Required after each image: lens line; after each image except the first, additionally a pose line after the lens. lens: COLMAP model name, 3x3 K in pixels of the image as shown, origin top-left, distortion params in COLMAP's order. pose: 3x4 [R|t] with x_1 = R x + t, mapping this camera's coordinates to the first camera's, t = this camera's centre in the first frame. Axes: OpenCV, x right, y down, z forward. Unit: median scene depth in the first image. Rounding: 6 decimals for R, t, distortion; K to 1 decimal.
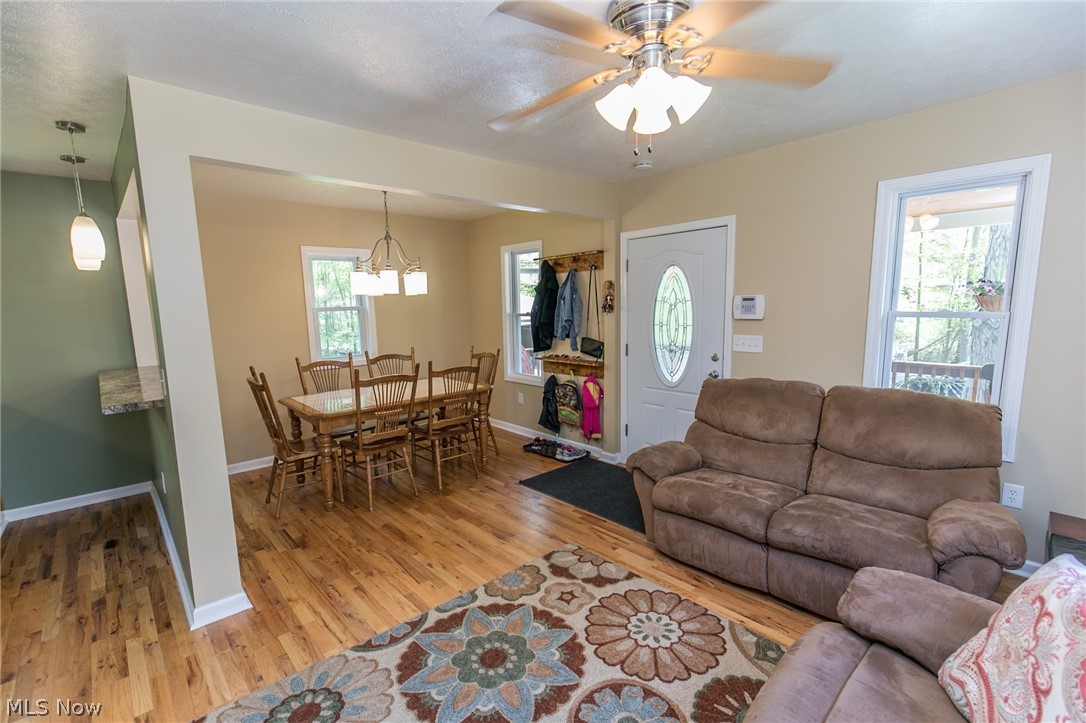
lens RADIAL K [[486.6, 0, 545.5], [0, 486.6, 363.8], [0, 0, 1]] dist [-0.000557, -0.000033]
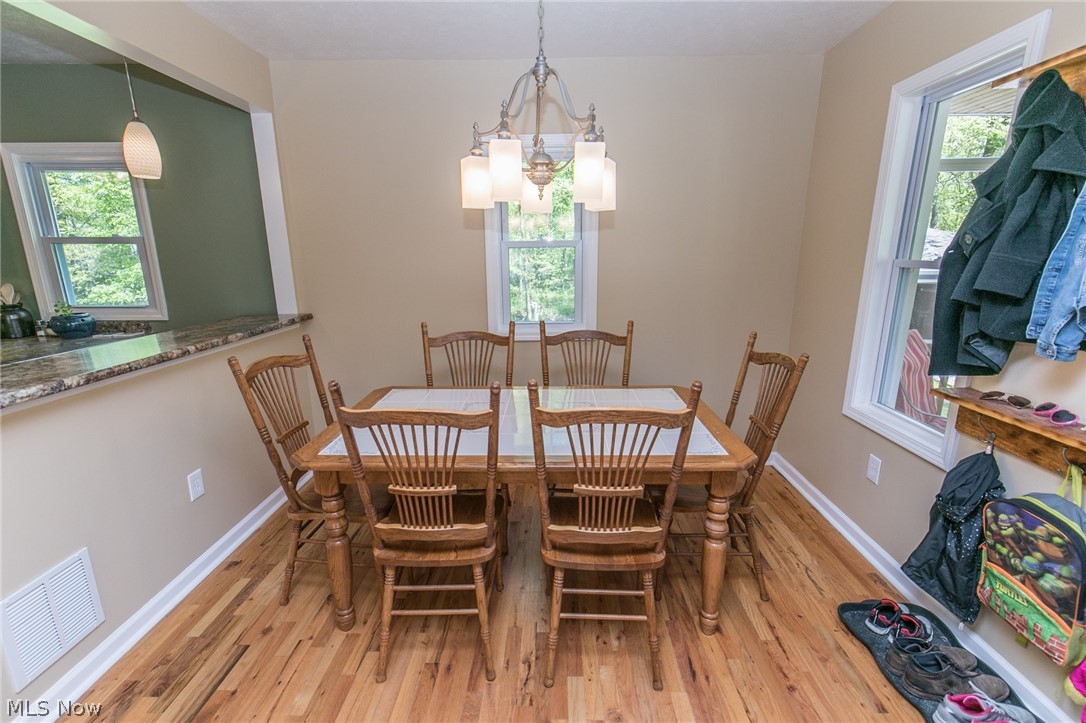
lens RADIAL K [[486.6, 0, 539.7], [0, 486.6, 365.1], [0, 0, 1]] dist [-0.000557, -0.000033]
pose [[0.717455, 0.176012, -0.674001, 0.016793], [-0.095039, 0.983237, 0.155601, -0.107030], [0.690091, -0.047581, 0.722157, 1.028828]]
